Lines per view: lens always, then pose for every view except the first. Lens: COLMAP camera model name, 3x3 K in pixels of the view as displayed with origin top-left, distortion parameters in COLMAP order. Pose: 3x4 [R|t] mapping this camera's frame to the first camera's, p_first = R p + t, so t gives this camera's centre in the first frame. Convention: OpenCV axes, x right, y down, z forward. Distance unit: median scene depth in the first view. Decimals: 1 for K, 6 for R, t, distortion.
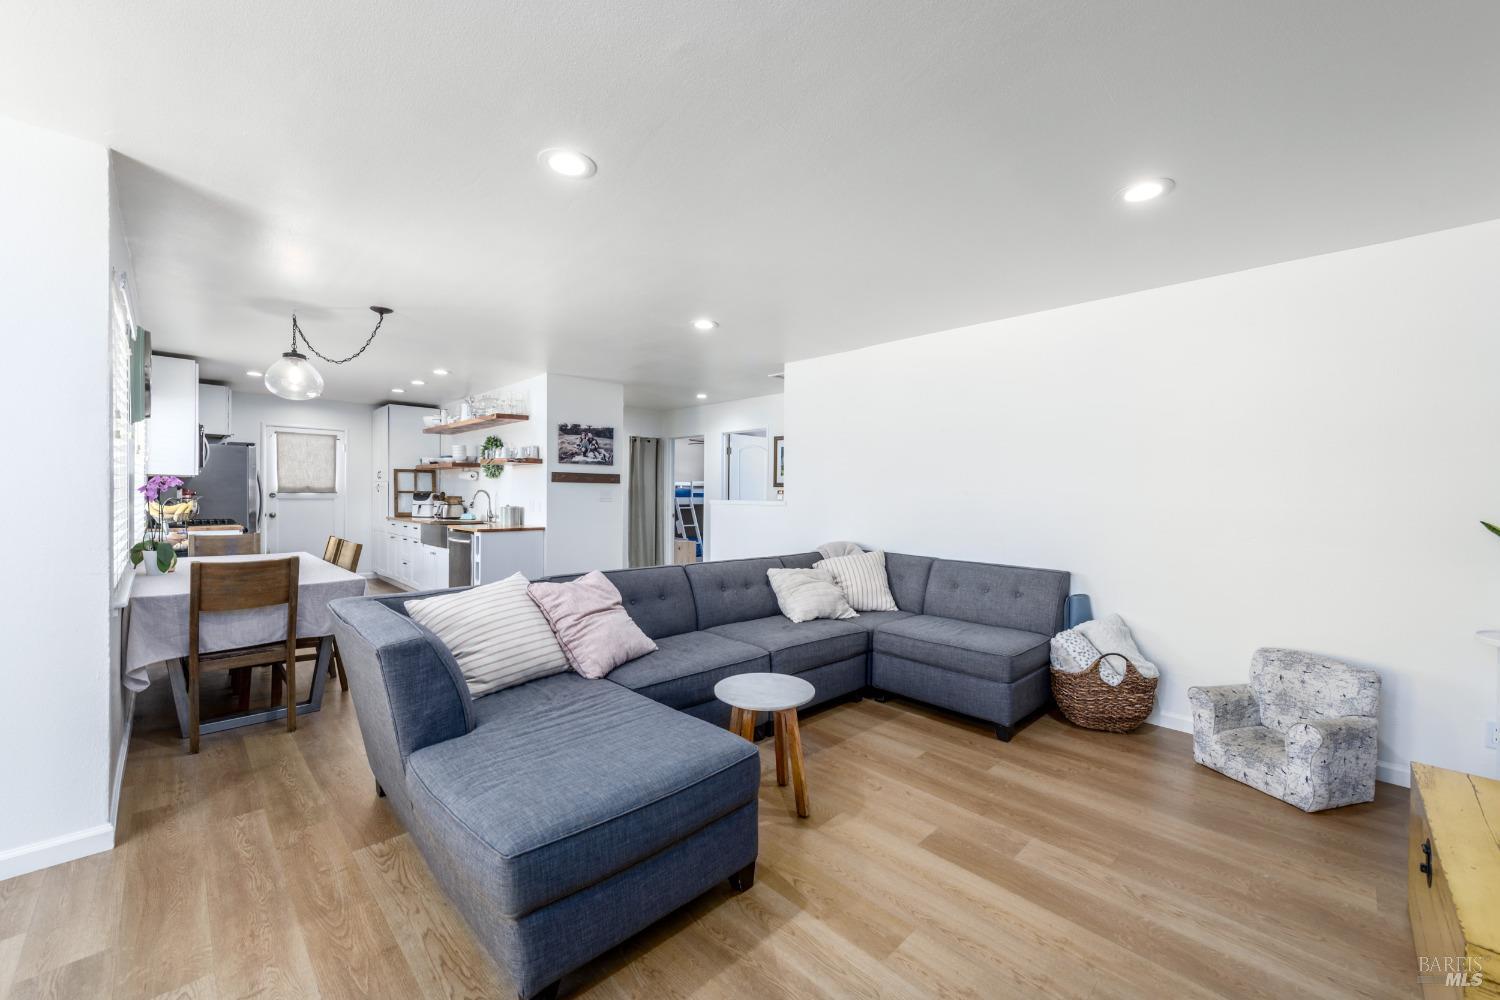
lens RADIAL K [[594.8, 0, 756.5], [0, 594.8, 495.1], [0, 0, 1]] dist [0.008936, -0.001280]
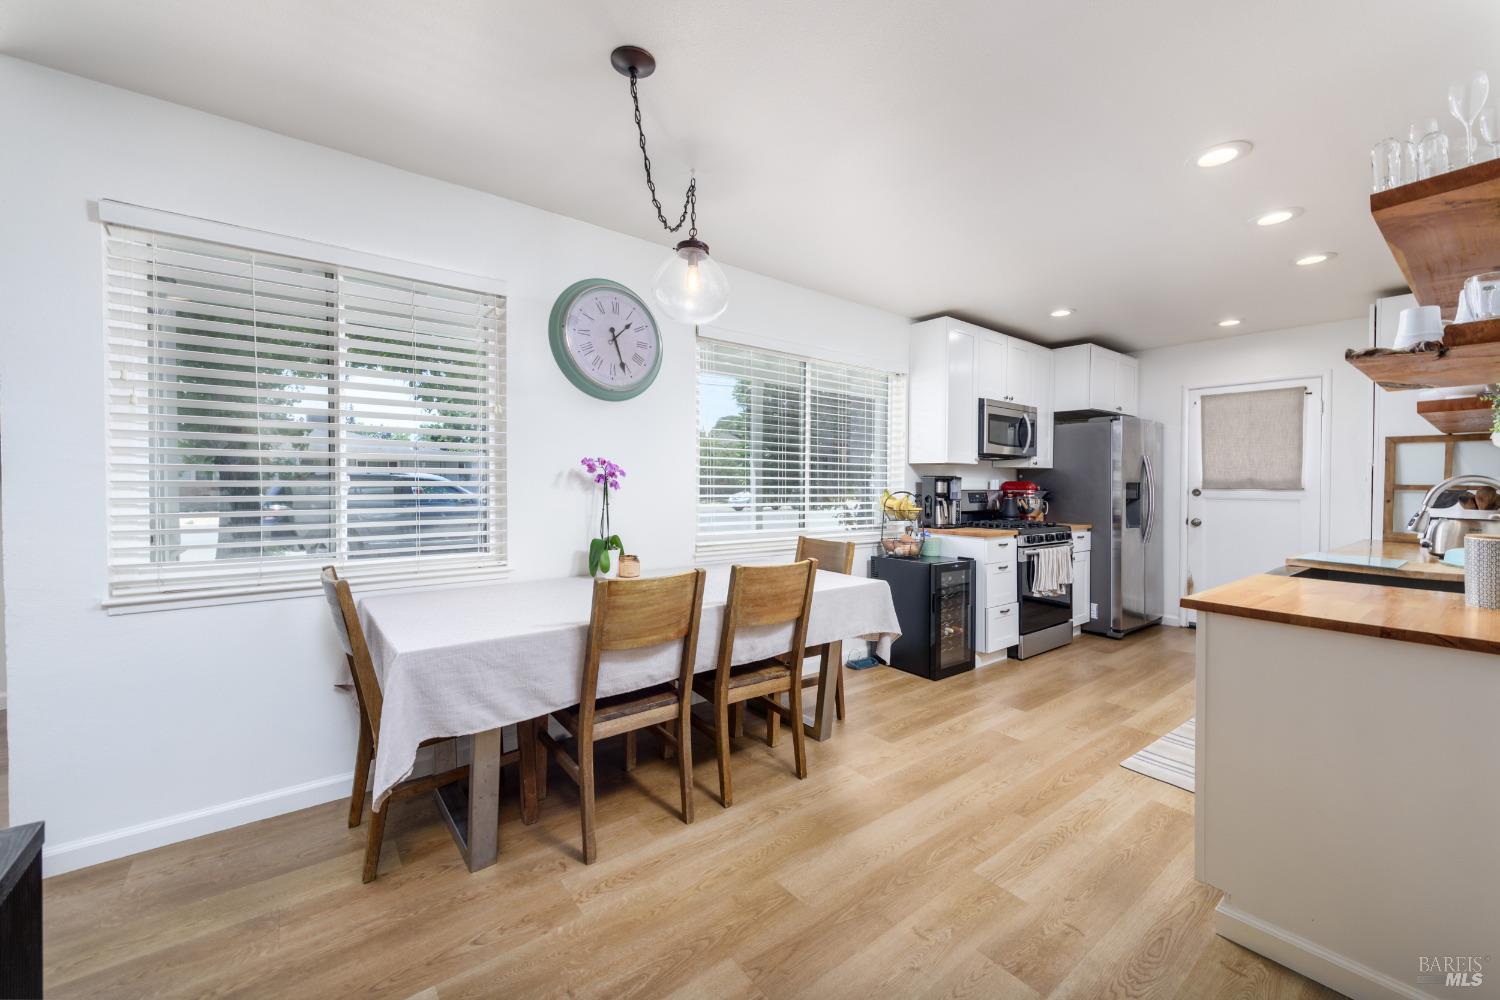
lens RADIAL K [[594.8, 0, 740.1], [0, 594.8, 487.9], [0, 0, 1]] dist [0.008936, -0.001280]
pose [[-0.108206, -0.000232, -0.994128, -0.090160], [-0.014762, 0.999890, 0.001373, 0.001933], [0.994019, 0.014824, -0.108197, 0.557076]]
